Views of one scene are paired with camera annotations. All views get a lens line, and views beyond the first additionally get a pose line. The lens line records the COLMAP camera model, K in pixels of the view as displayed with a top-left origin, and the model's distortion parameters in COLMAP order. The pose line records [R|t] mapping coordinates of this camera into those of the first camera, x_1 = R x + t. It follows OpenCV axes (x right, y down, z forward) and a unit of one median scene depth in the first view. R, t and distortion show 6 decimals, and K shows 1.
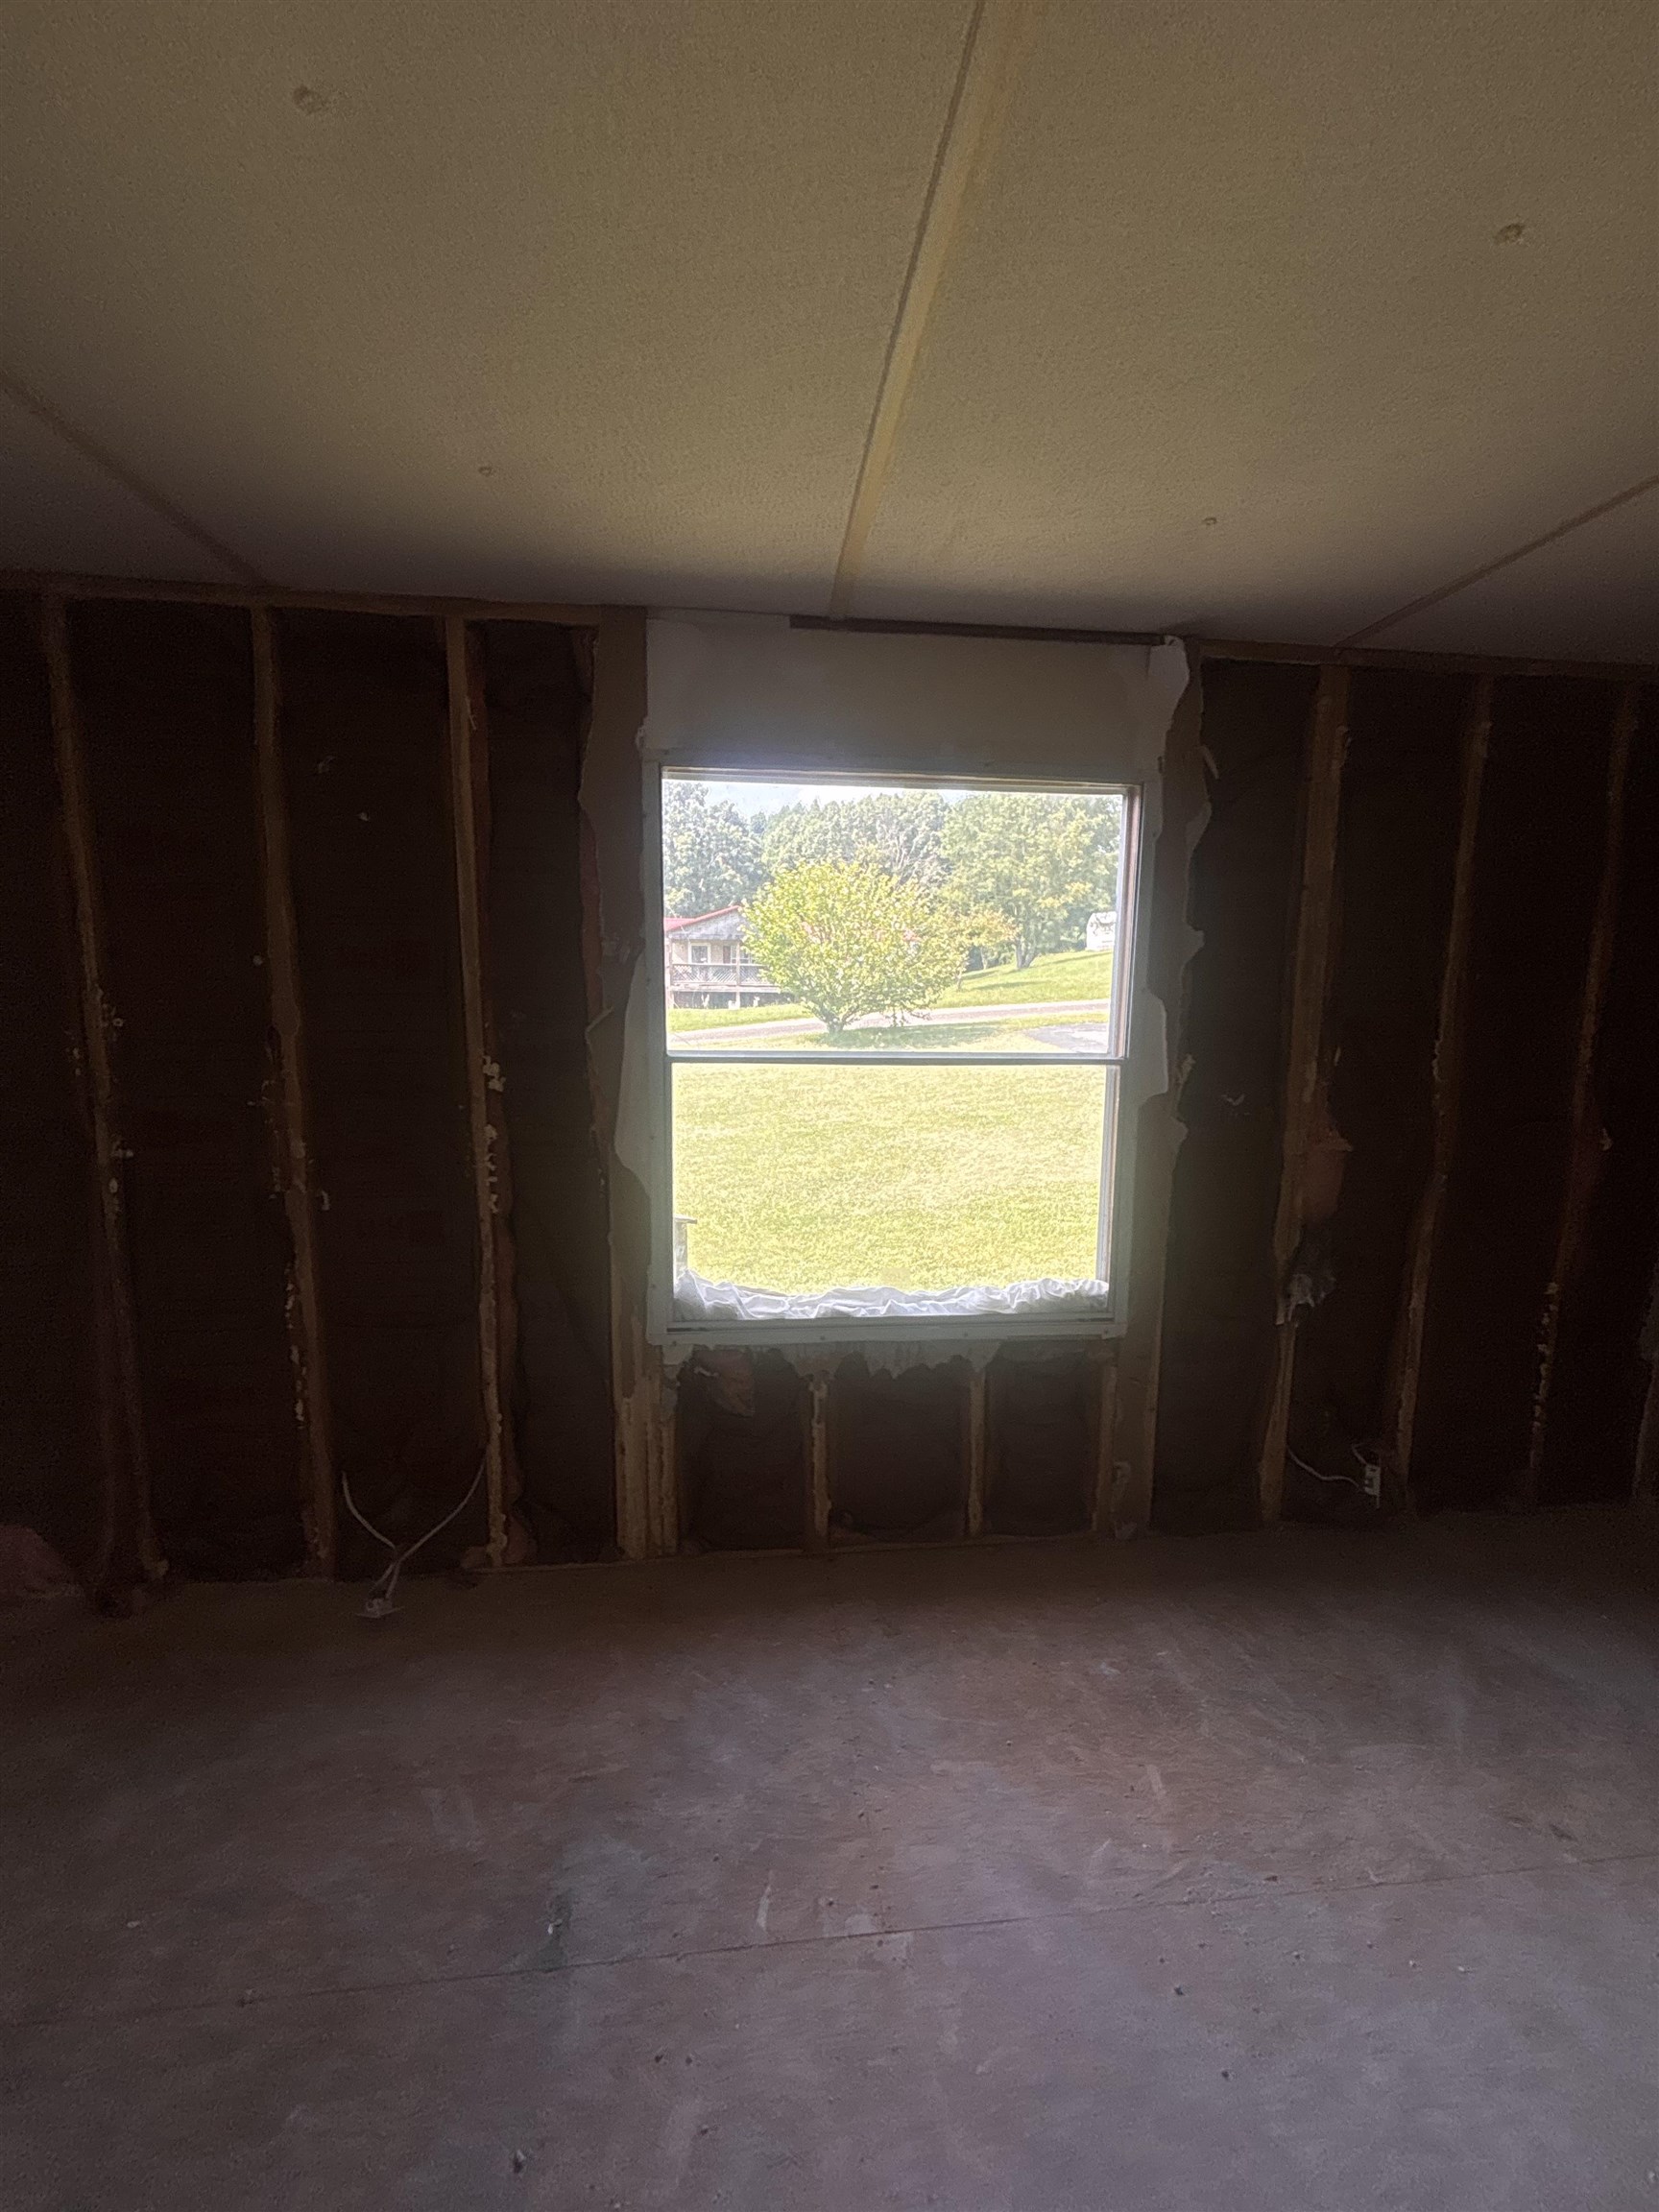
lens RADIAL K [[893.1, 0, 807.6], [0, 893.1, 1093.8], [0, 0, 1]] dist [-0.000612, 0.000727]
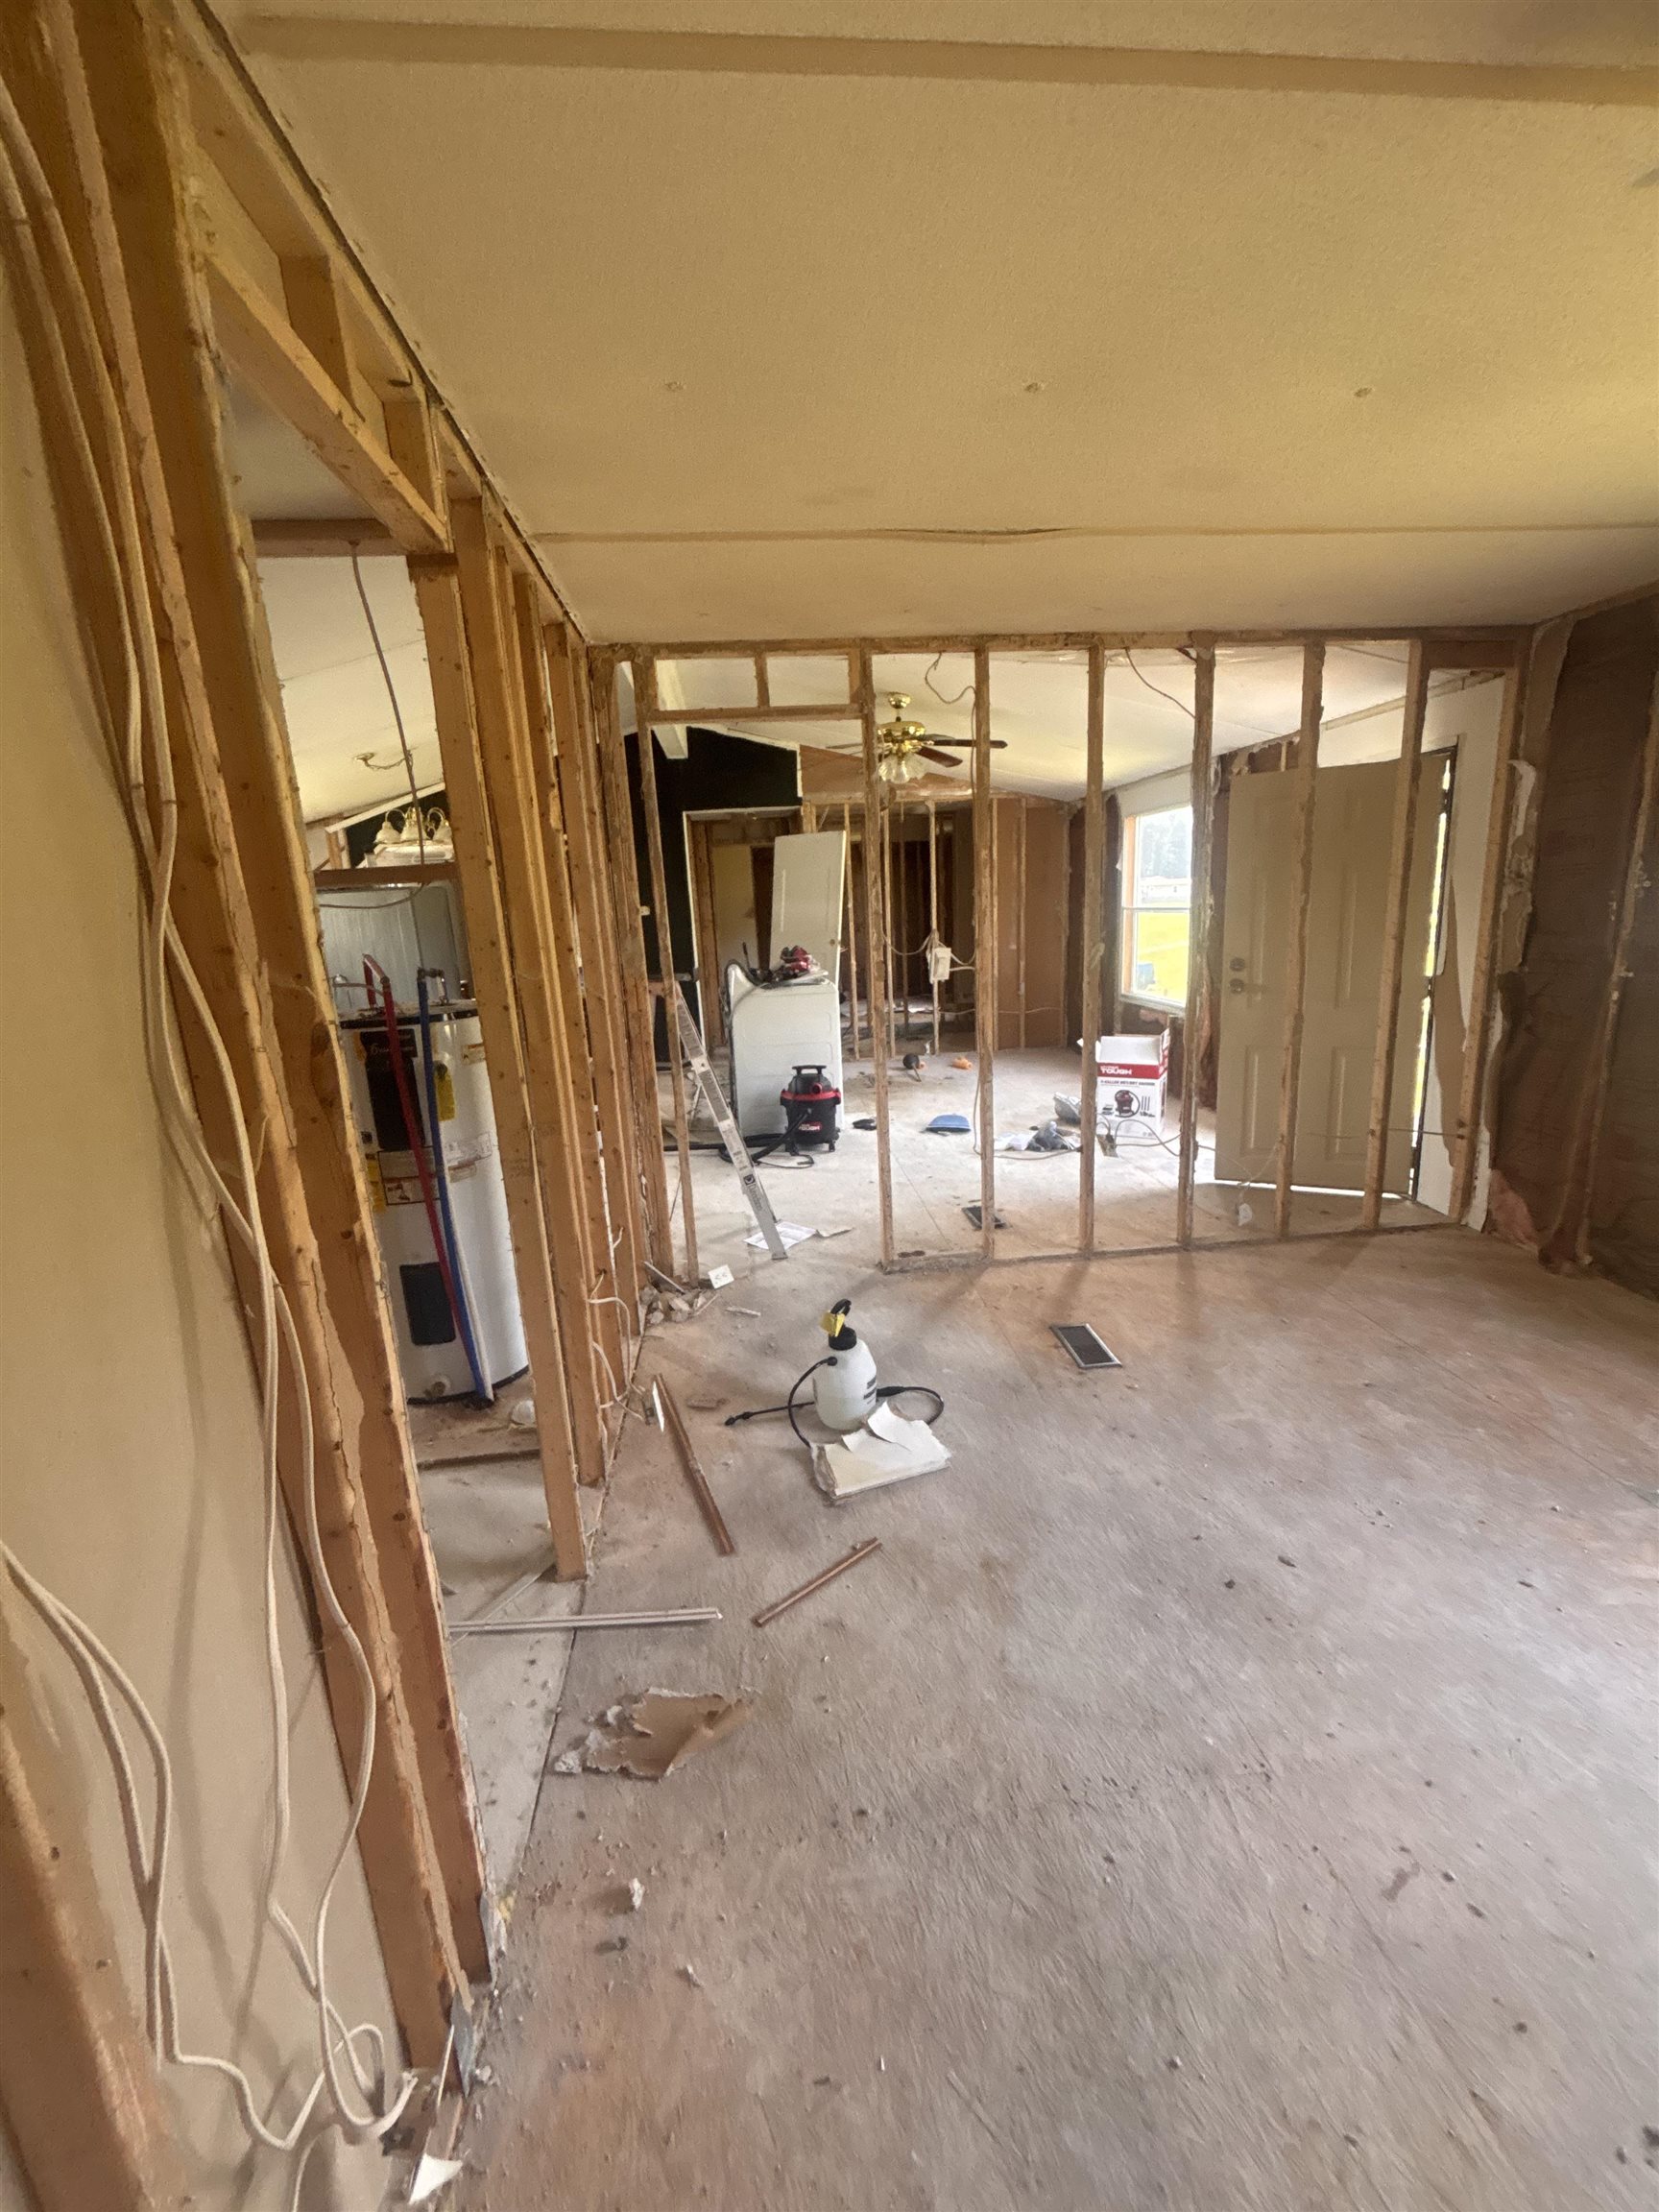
lens RADIAL K [[893.1, 0, 831.5], [0, 893.1, 1100.8], [0, 0, 1]] dist [-0.000612, 0.000727]
pose [[-0.002244, 0.203898, -0.978990, 0.717237], [-0.087078, 0.975234, 0.203315, 0.083265], [0.996199, 0.085704, 0.015566, -0.317252]]
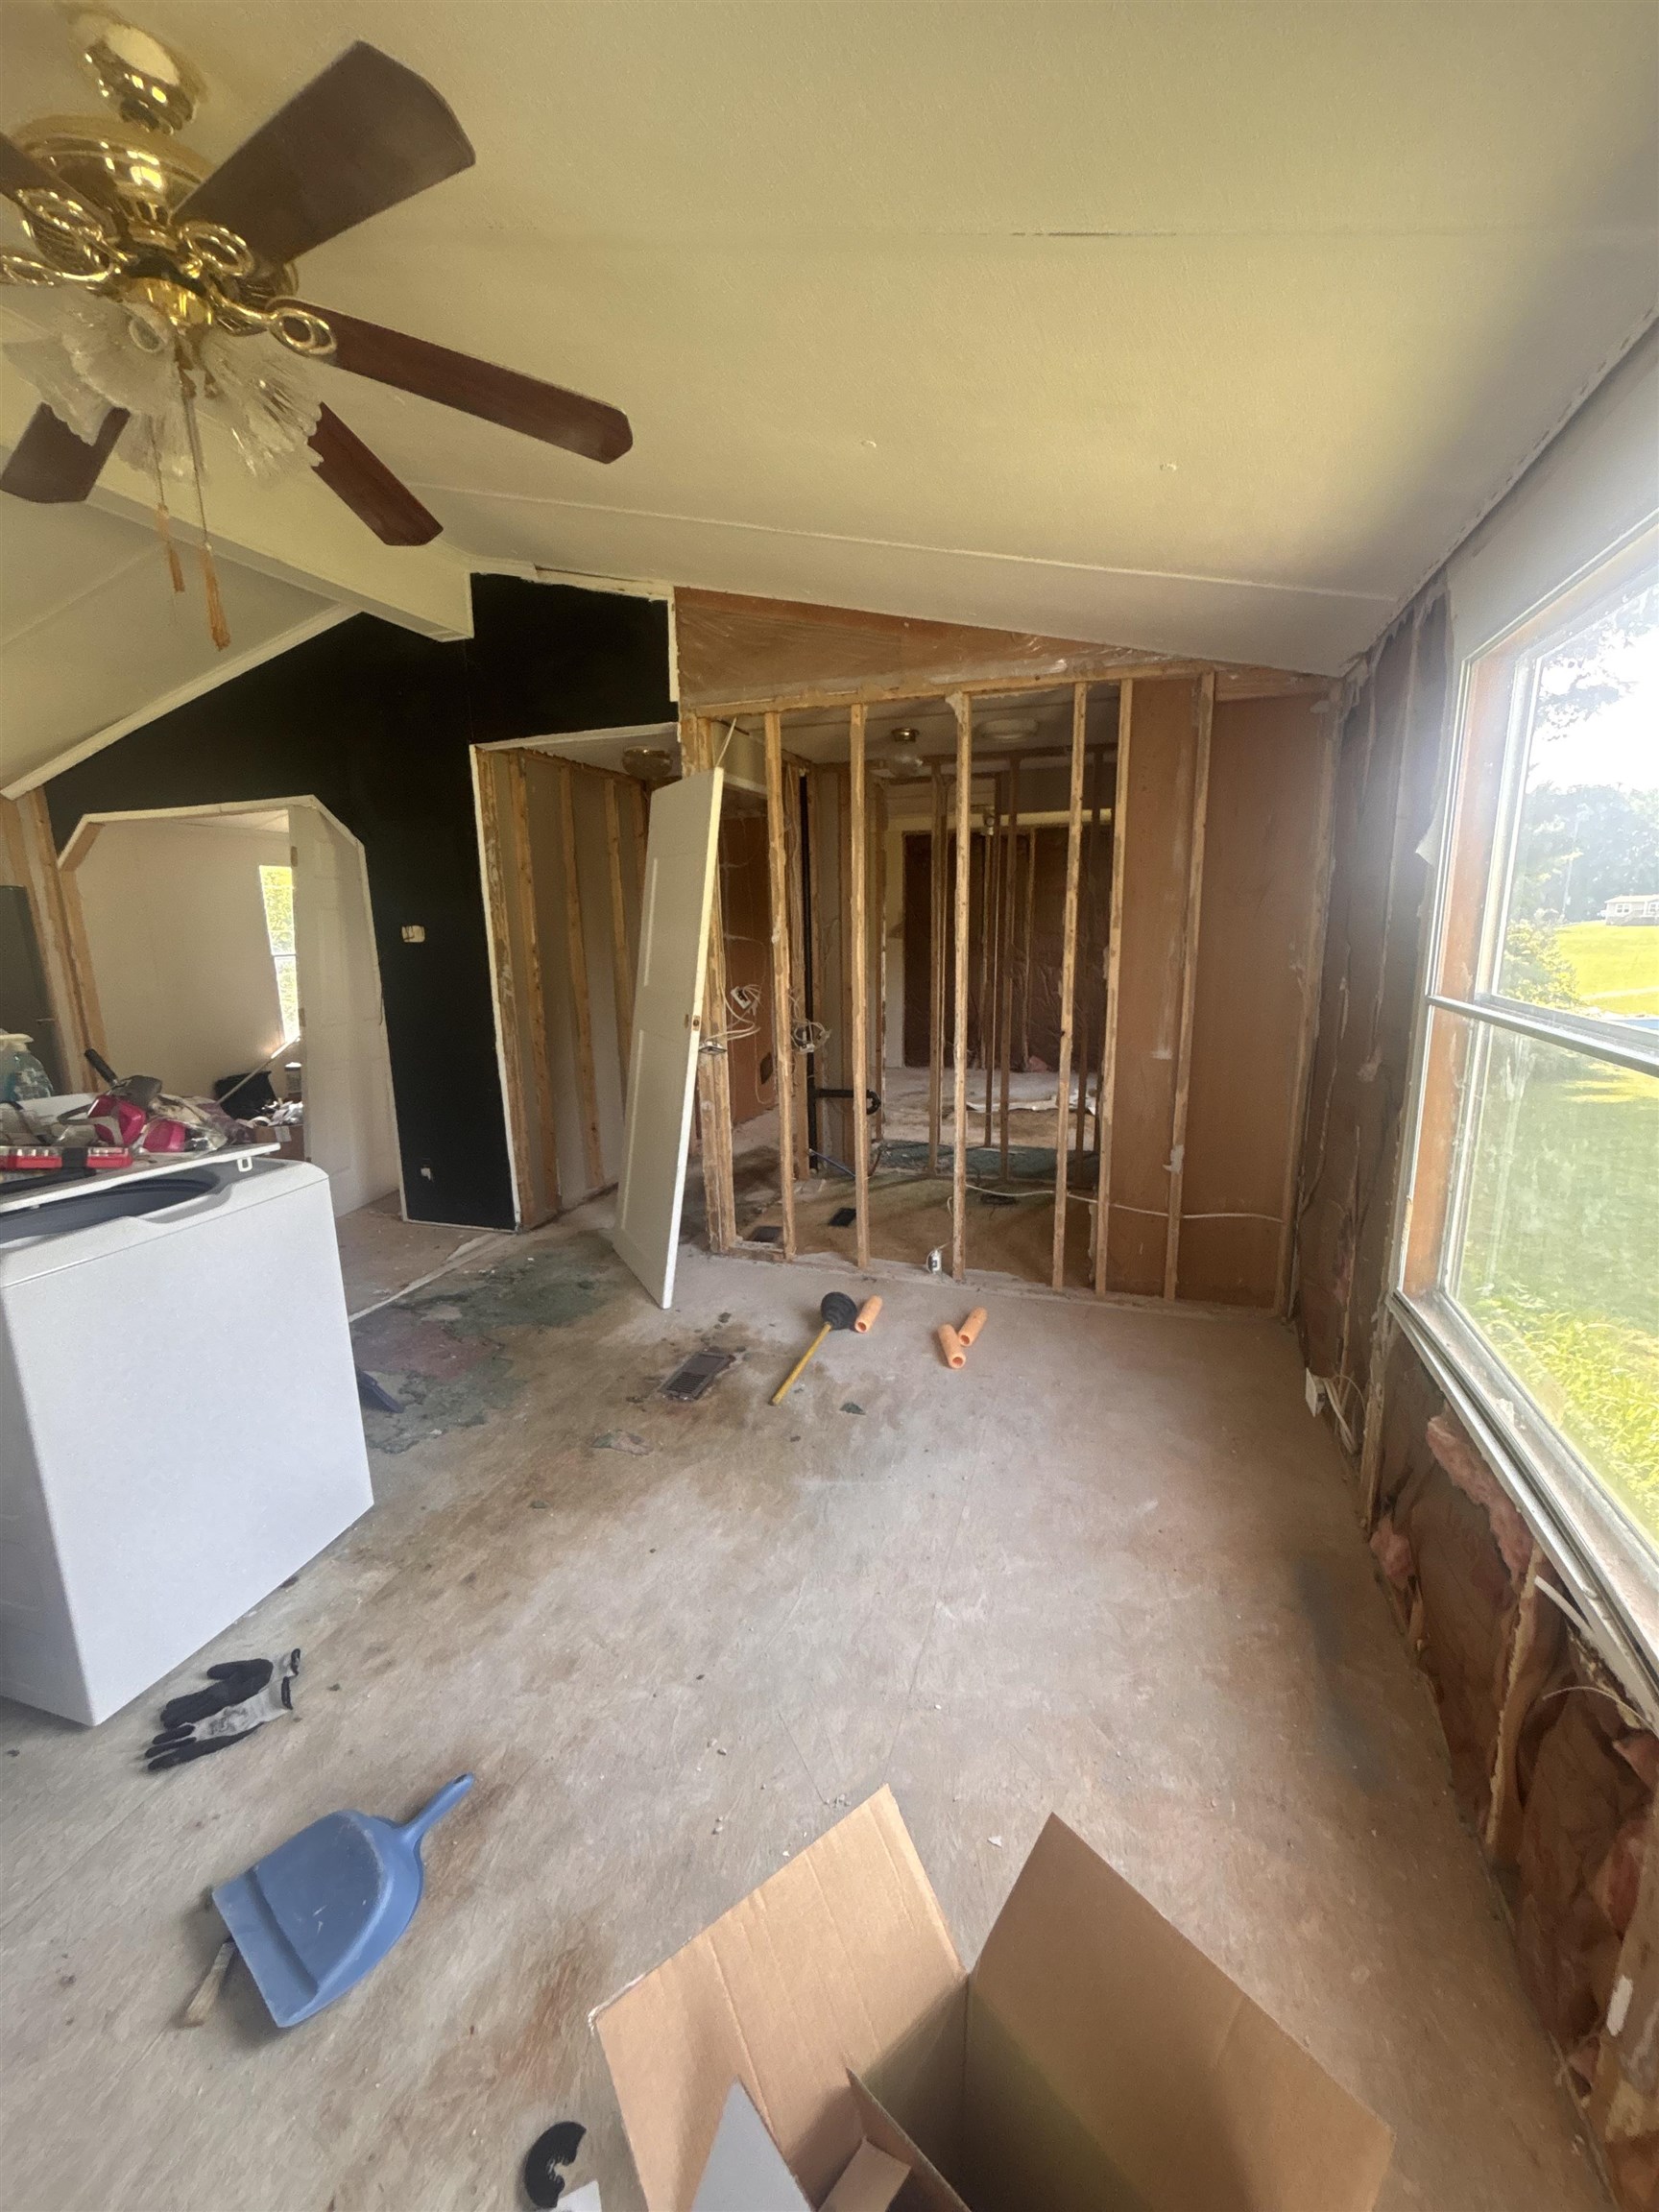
lens RADIAL K [[893.1, 0, 838.9], [0, 893.1, 1101.4], [0, 0, 1]] dist [-0.000612, 0.000727]
pose [[-0.406088, 0.179703, -0.895991, -1.582992], [-0.107299, 0.964316, 0.242037, -0.089406], [0.907513, 0.194427, -0.372315, 0.562574]]
